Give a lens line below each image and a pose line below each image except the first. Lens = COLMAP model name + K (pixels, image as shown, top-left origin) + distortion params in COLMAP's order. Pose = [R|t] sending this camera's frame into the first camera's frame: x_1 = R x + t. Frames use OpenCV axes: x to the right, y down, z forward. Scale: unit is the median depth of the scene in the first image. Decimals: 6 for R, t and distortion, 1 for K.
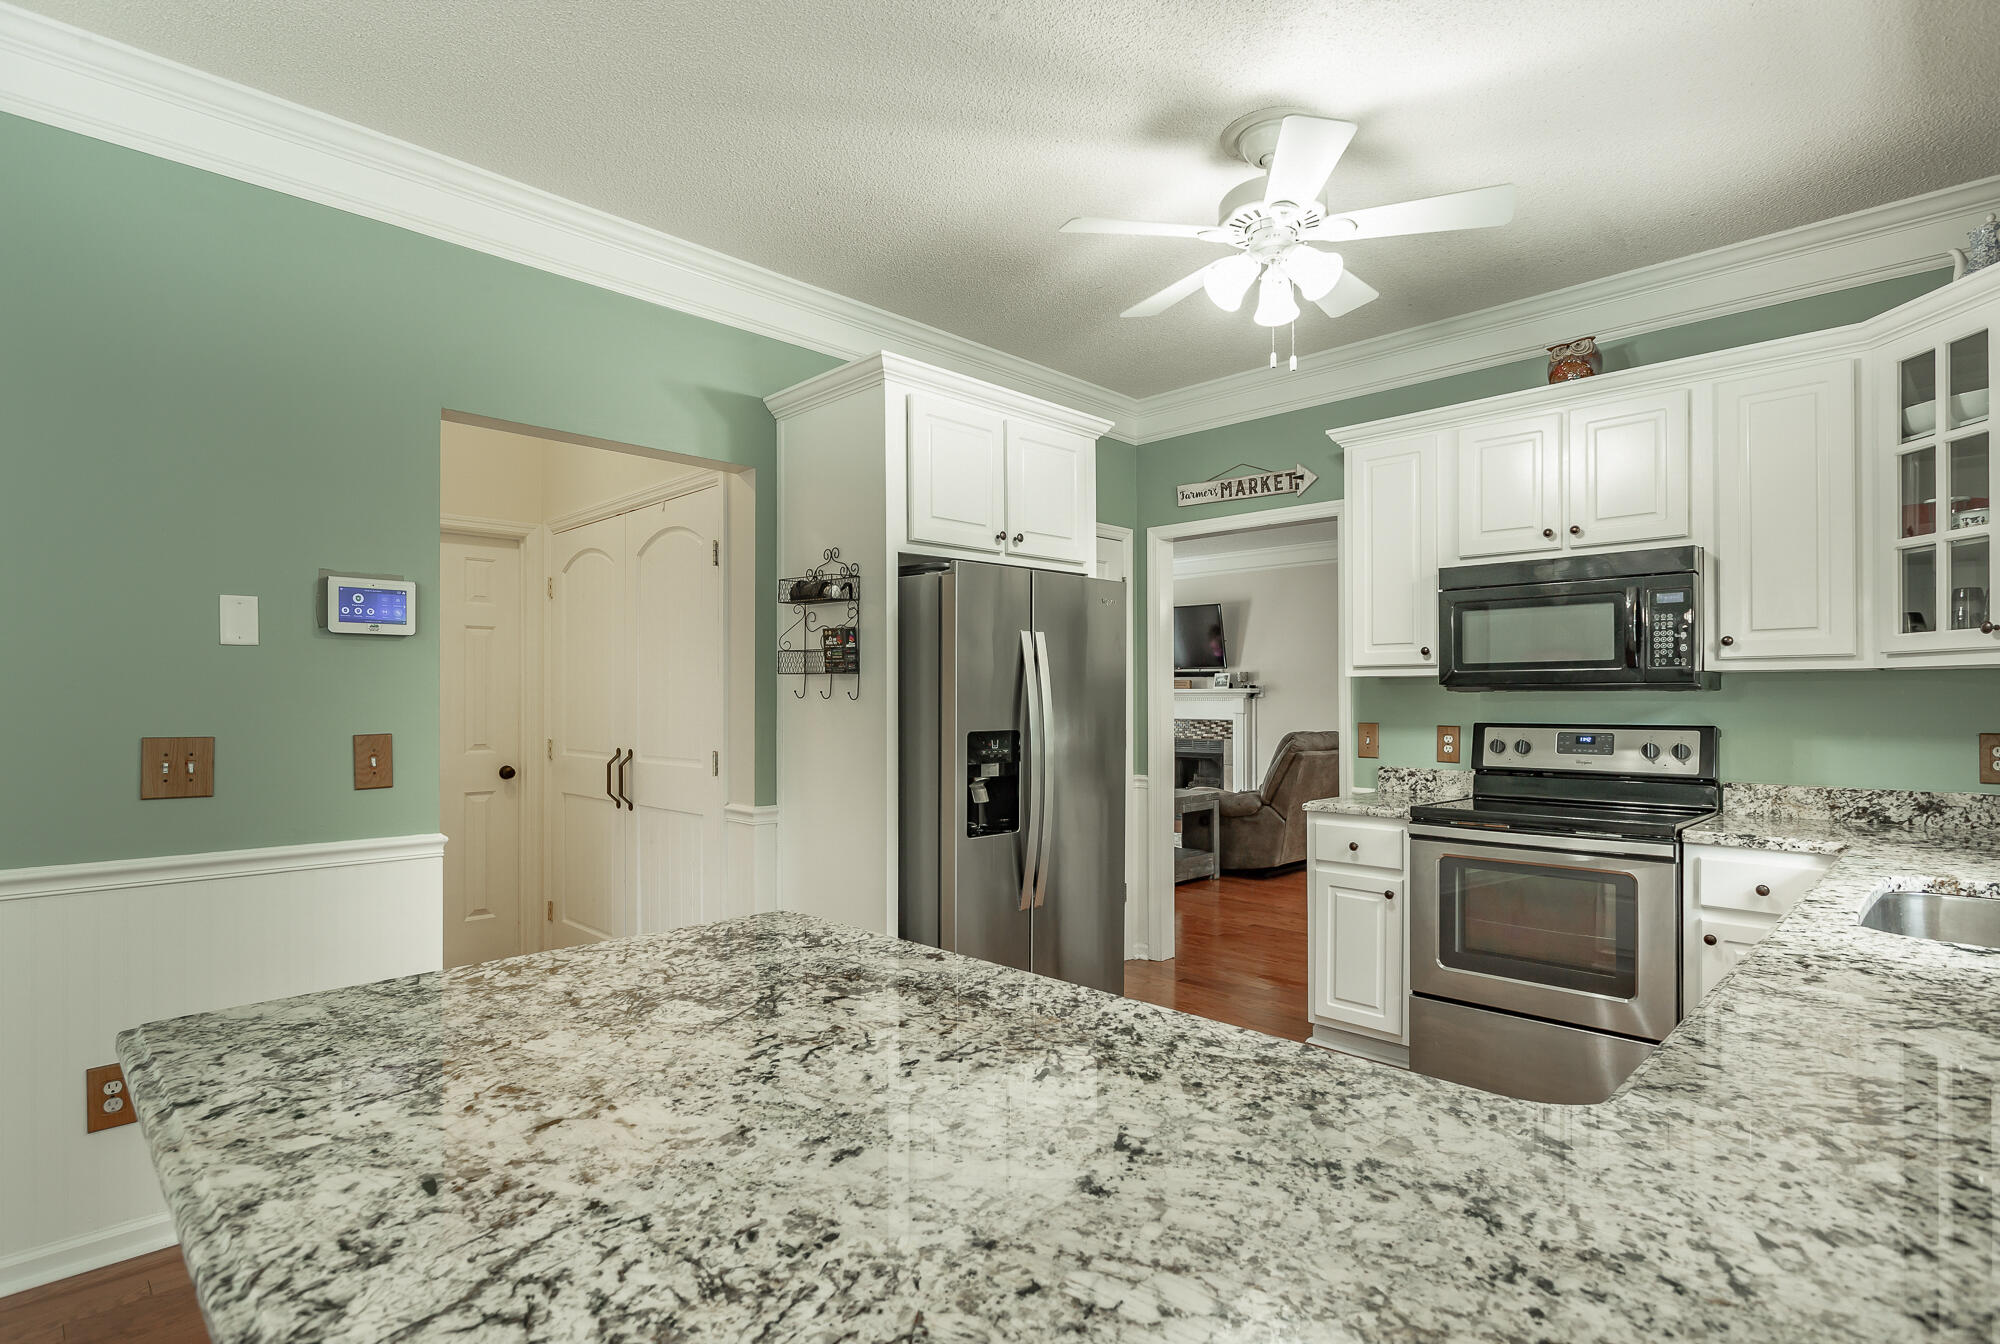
lens RADIAL K [[999.8, 0, 1016.5], [0, 999.8, 702.3], [0, 0, 1]] dist [-0.003934, 0.000132]
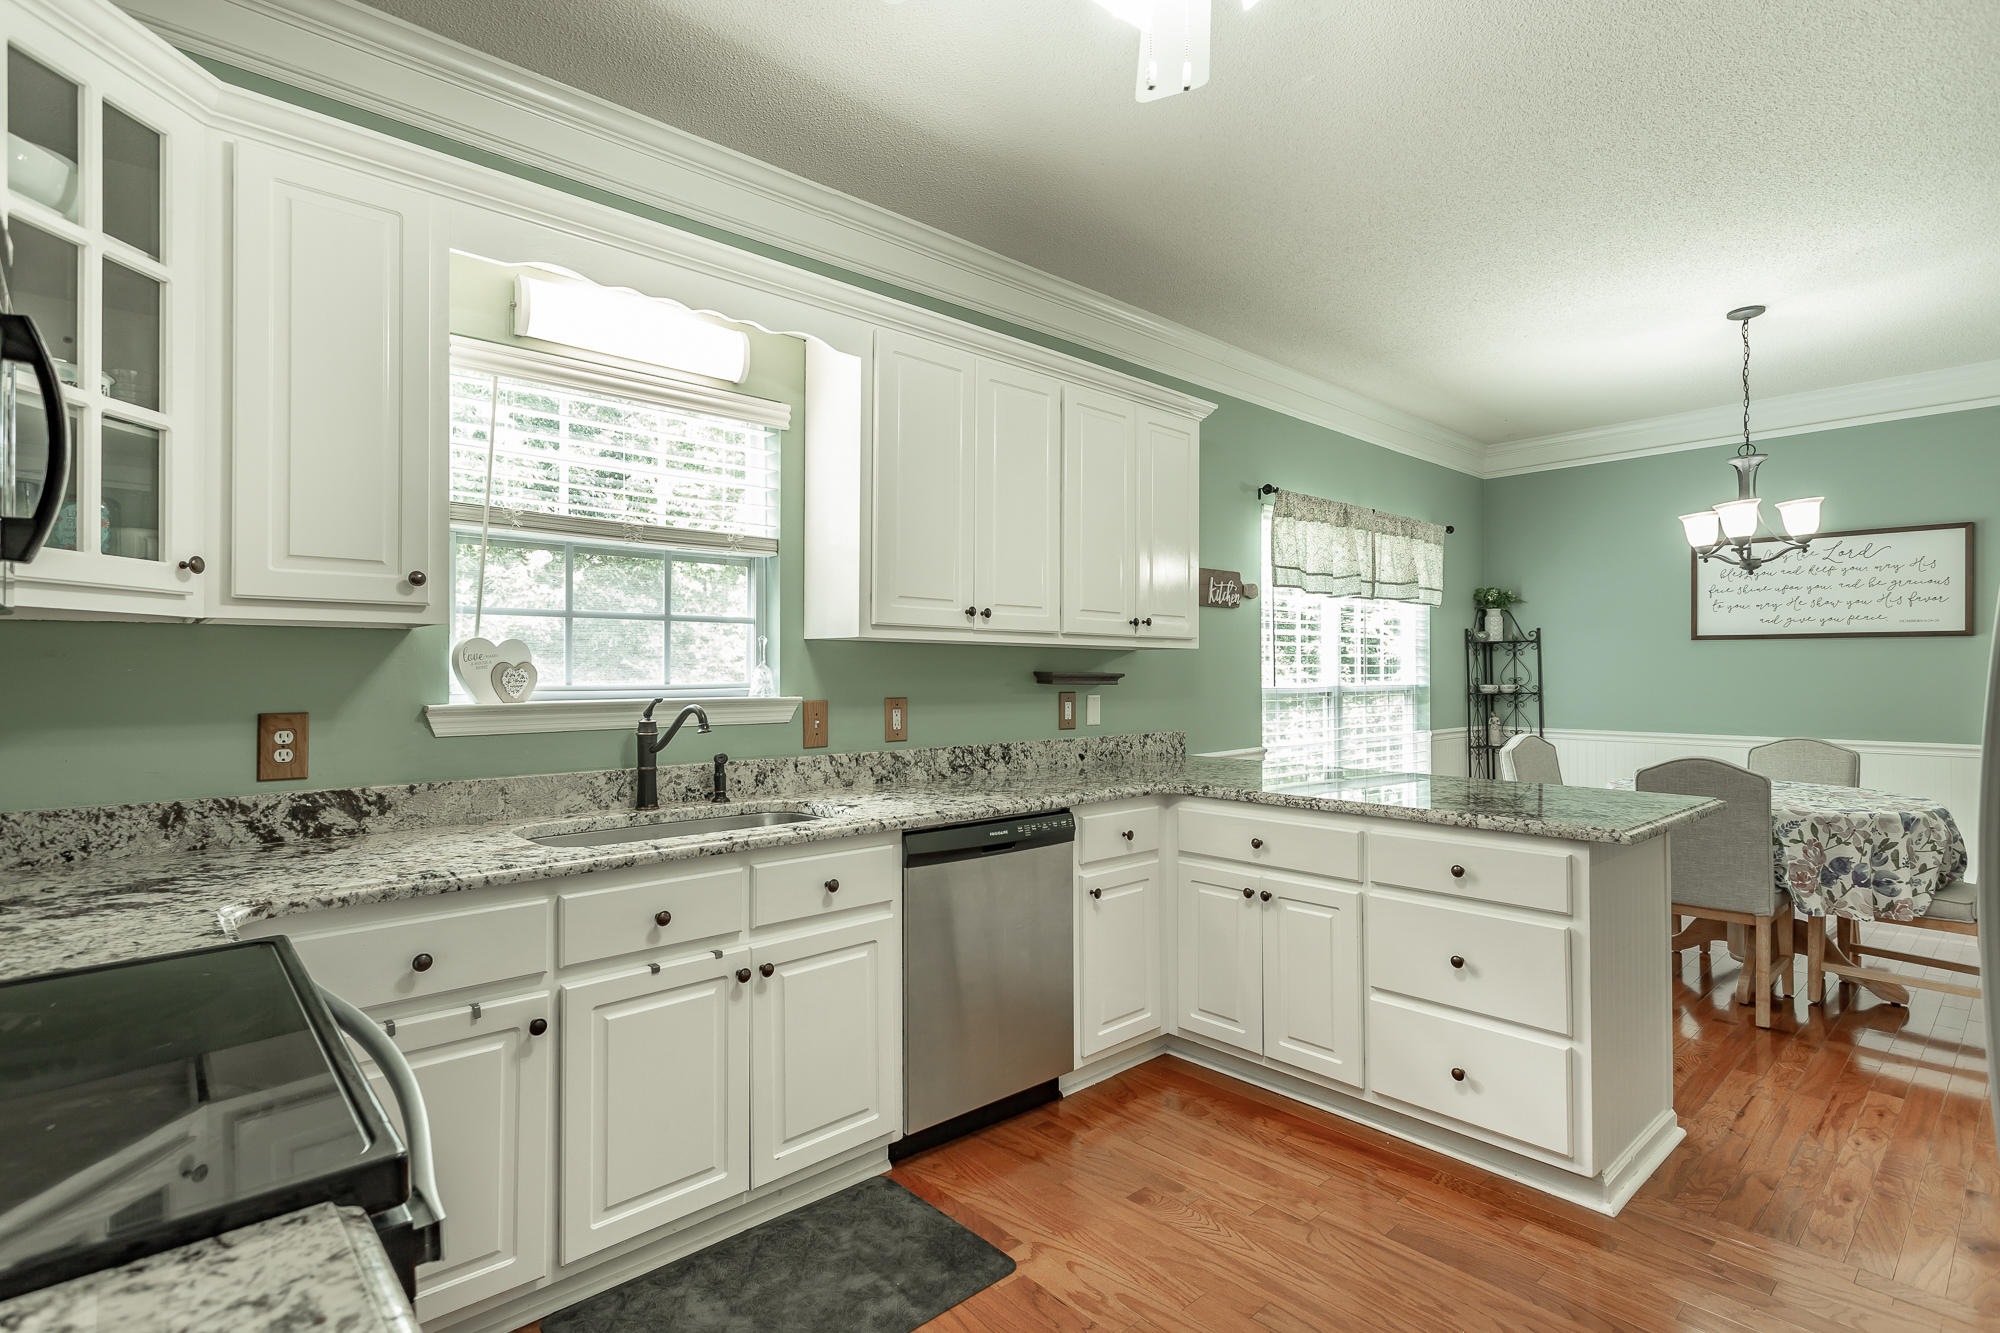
lens RADIAL K [[971.4, 0, 984.3], [0, 971.4, 656.1], [0, 0, 1]] dist [-0.002257, -0.001002]
pose [[-0.996953, 0.004115, 0.077896, 0.294775], [0.003112, 0.999911, -0.012995, 0.001528], [-0.077942, -0.012713, -0.996877, 1.383386]]
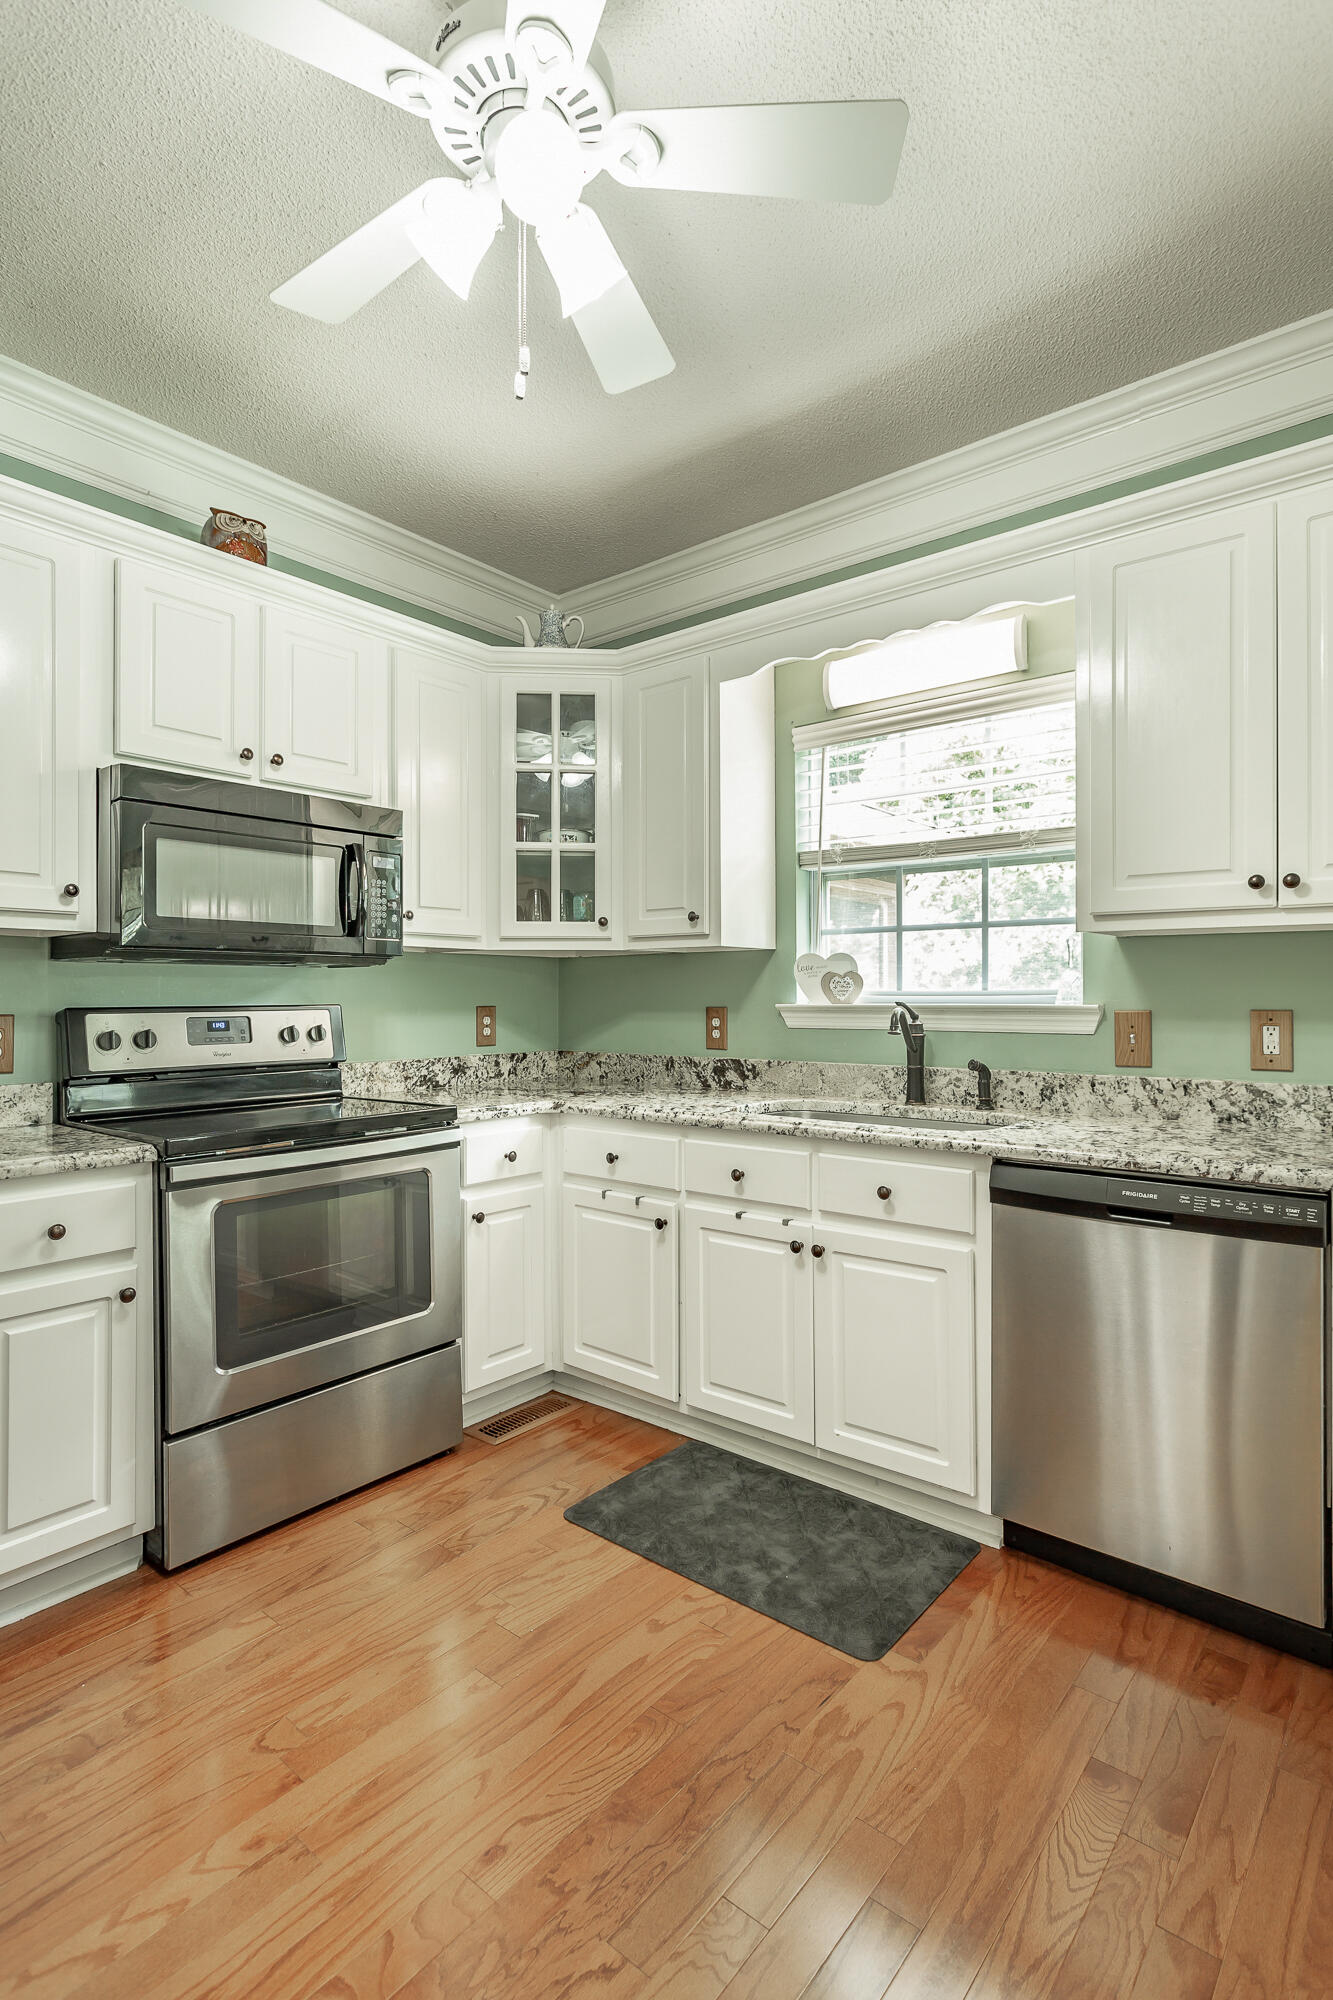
lens RADIAL K [[971.4, 0, 671.0], [0, 971.4, 990.8], [0, 0, 1]] dist [-0.002257, -0.001002]
pose [[-0.077568, 0.006543, 0.996966, -0.263829], [0.005741, 0.999965, -0.006116, 0.020287], [-0.996971, 0.005250, -0.077603, 0.846171]]
